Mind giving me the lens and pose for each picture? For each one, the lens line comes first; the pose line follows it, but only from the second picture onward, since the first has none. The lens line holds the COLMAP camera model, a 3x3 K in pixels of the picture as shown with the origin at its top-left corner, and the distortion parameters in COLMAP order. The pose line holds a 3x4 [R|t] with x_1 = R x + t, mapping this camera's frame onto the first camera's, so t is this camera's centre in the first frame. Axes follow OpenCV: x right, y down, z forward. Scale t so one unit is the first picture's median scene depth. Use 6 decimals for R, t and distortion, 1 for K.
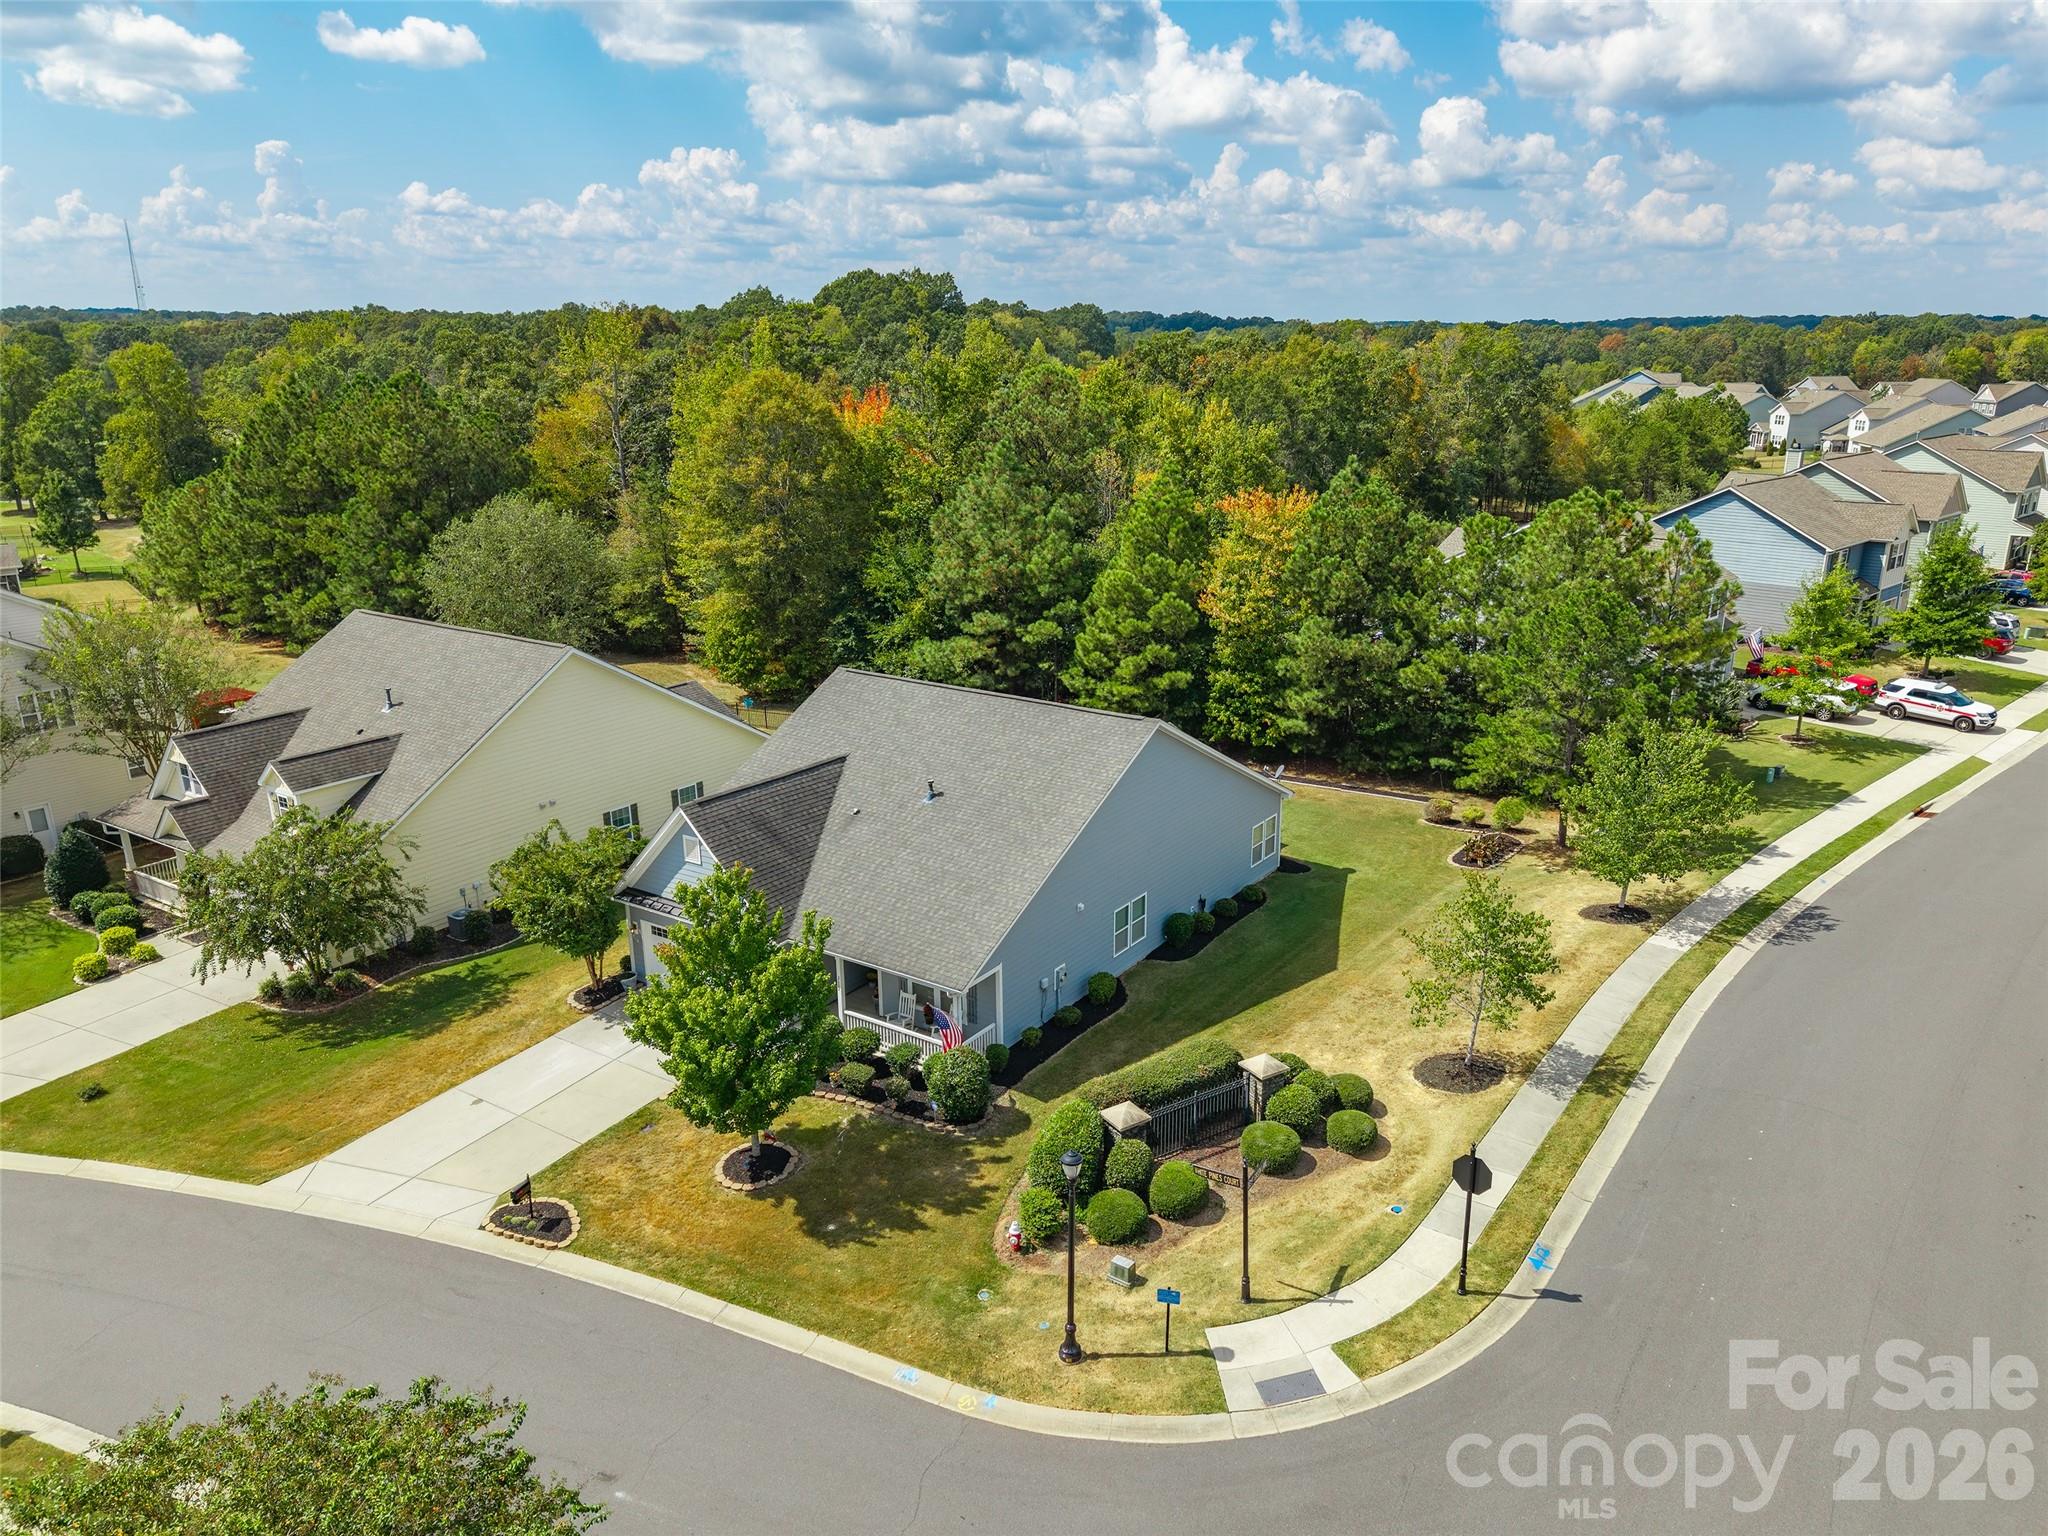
lens RADIAL K [[1384.7, 0, 1036.8], [0, 1384.7, 768.2], [0, 0, 1]] dist [0.001964, -0.000102]
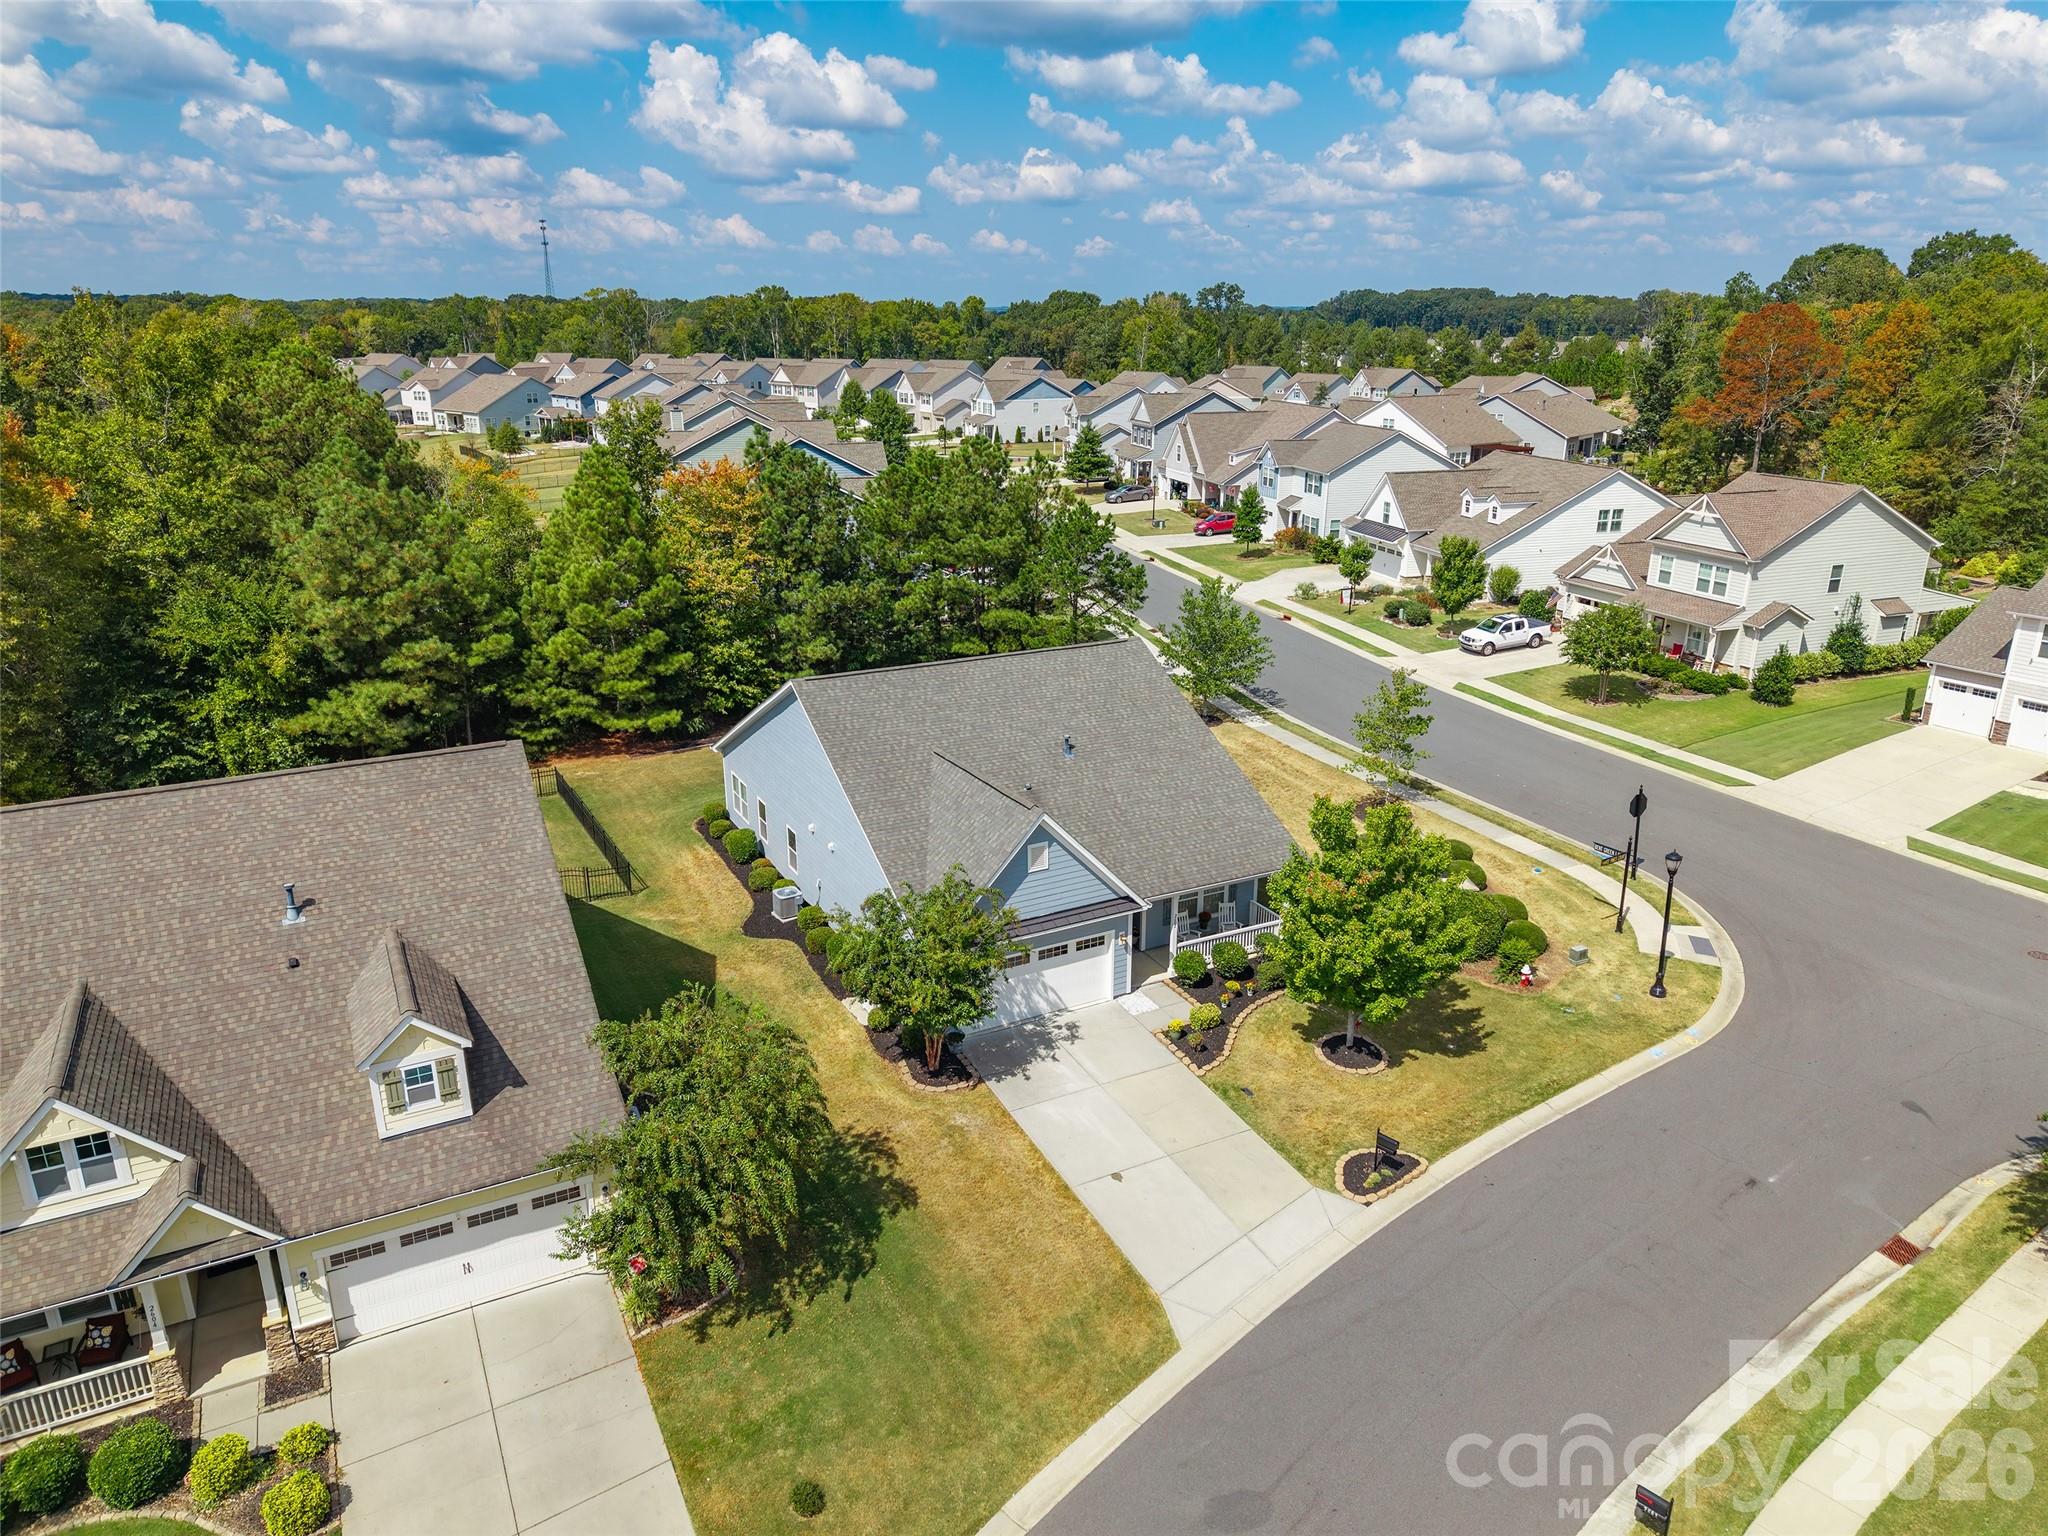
lens RADIAL K [[1384.7, 0, 1036.8], [0, 1384.7, 768.2], [0, 0, 1]] dist [0.001964, -0.000102]
pose [[0.485186, -0.267265, 0.832565, -1.082415], [0.259041, 0.953336, 0.155076, -0.145659], [-0.835160, 0.140428, 0.531778, 0.559979]]
